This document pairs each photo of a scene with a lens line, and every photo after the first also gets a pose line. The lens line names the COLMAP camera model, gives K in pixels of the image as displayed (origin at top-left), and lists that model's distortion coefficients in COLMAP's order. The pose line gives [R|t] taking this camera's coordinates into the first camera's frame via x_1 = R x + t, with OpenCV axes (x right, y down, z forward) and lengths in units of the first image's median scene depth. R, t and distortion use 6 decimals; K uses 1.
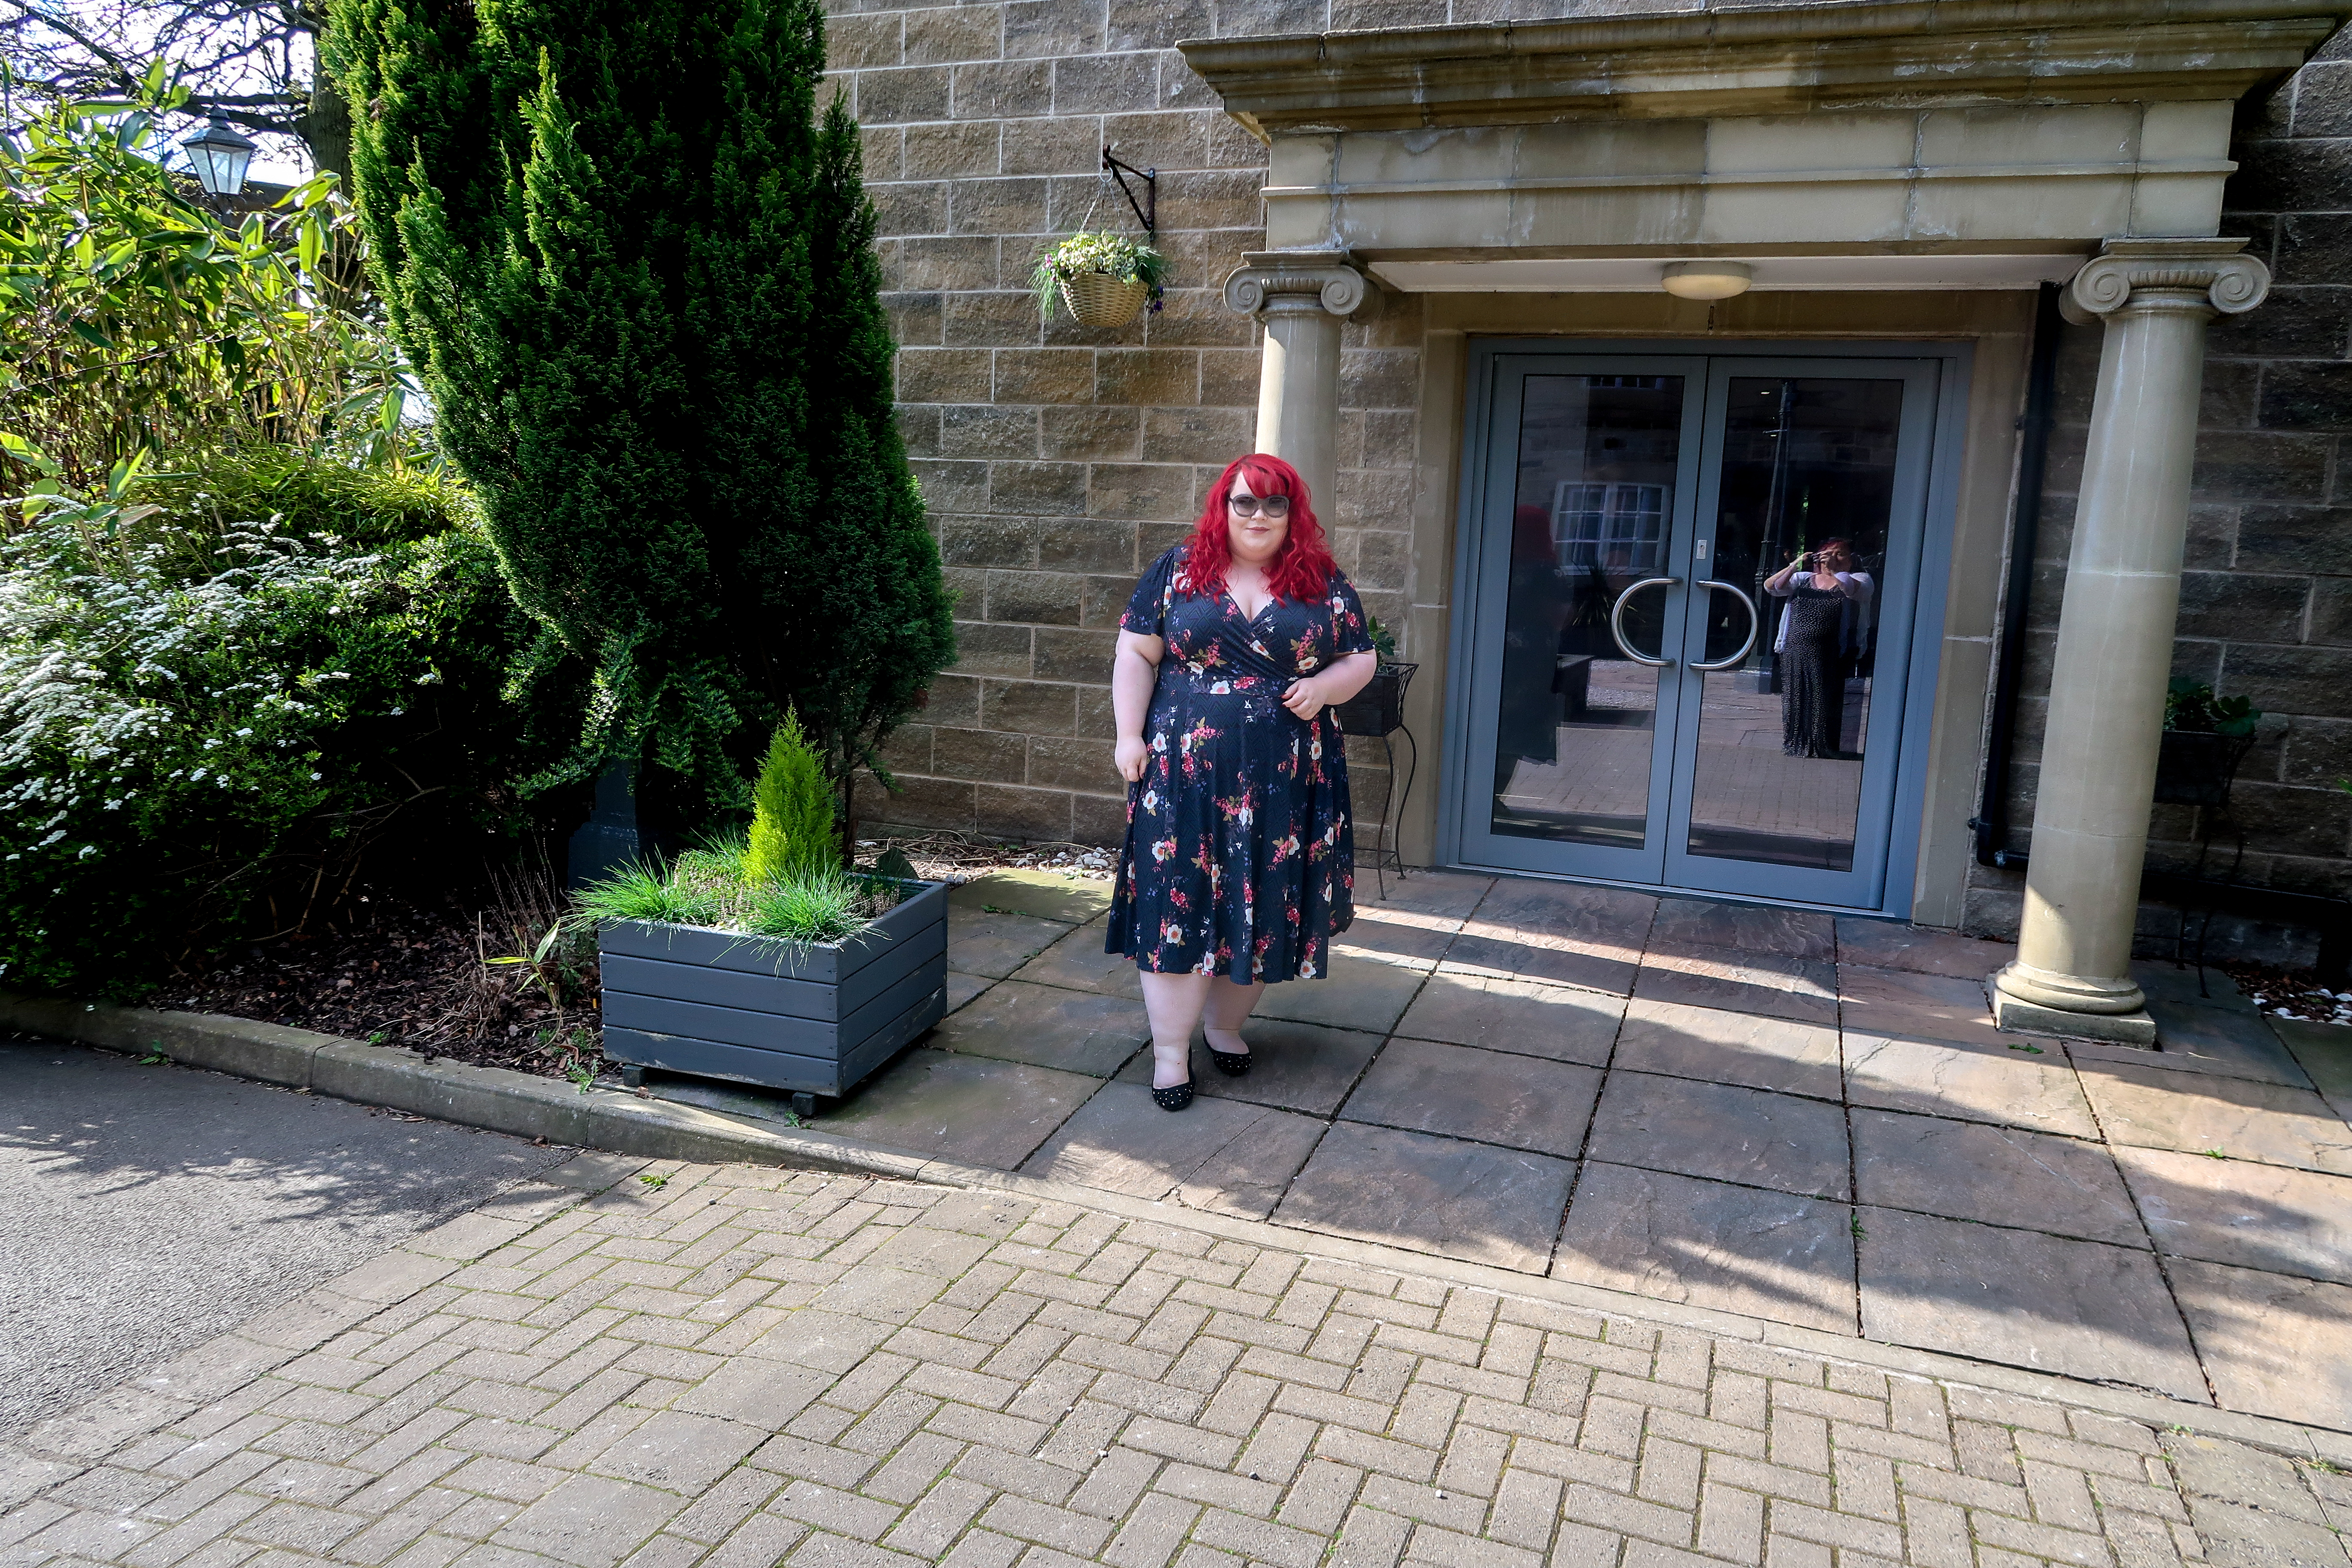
lens RADIAL K [[1626.9, 0, 1180.5], [0, 1626.9, 775.1], [0, 0, 1]] dist [-0.022500, 0.005538]
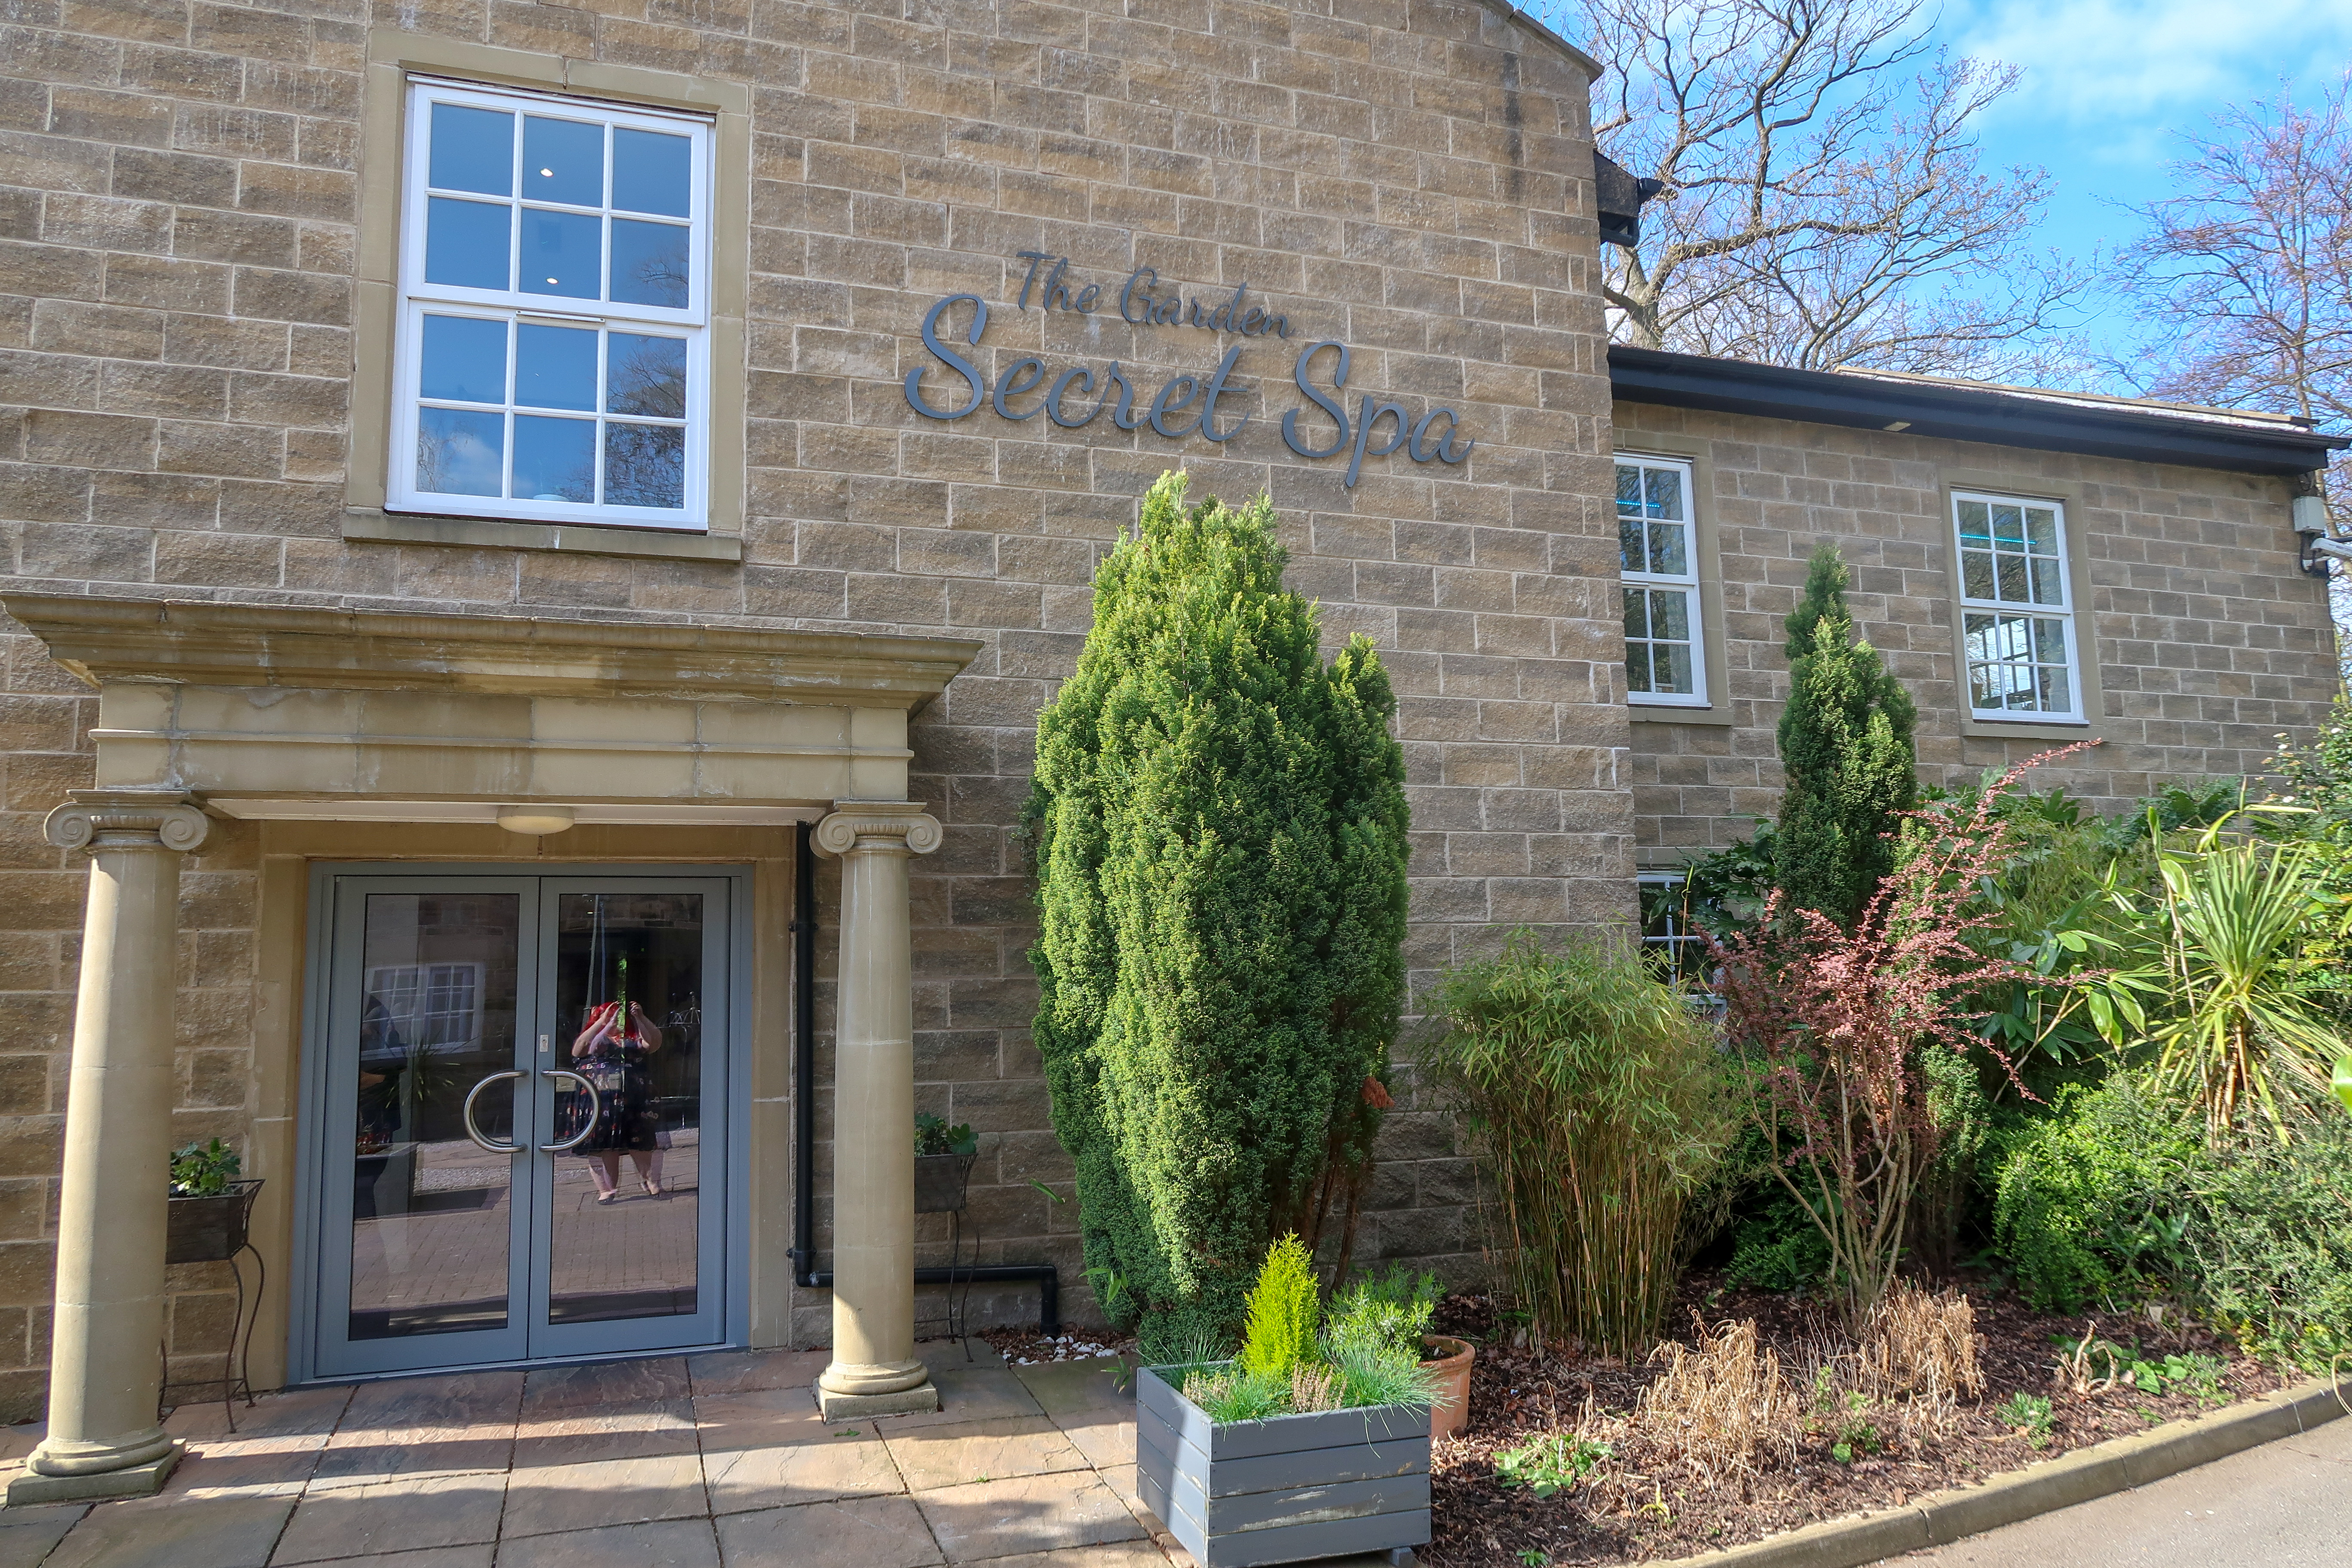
lens RADIAL K [[1626.9, 0, 1182.0], [0, 1626.9, 775.8], [0, 0, 1]] dist [-0.022500, 0.005538]
pose [[0.766133, 0.023931, 0.642237, -0.077108], [0.152901, 0.963826, -0.218312, -0.004758], [-0.624229, 0.265454, 0.734760, -0.177866]]
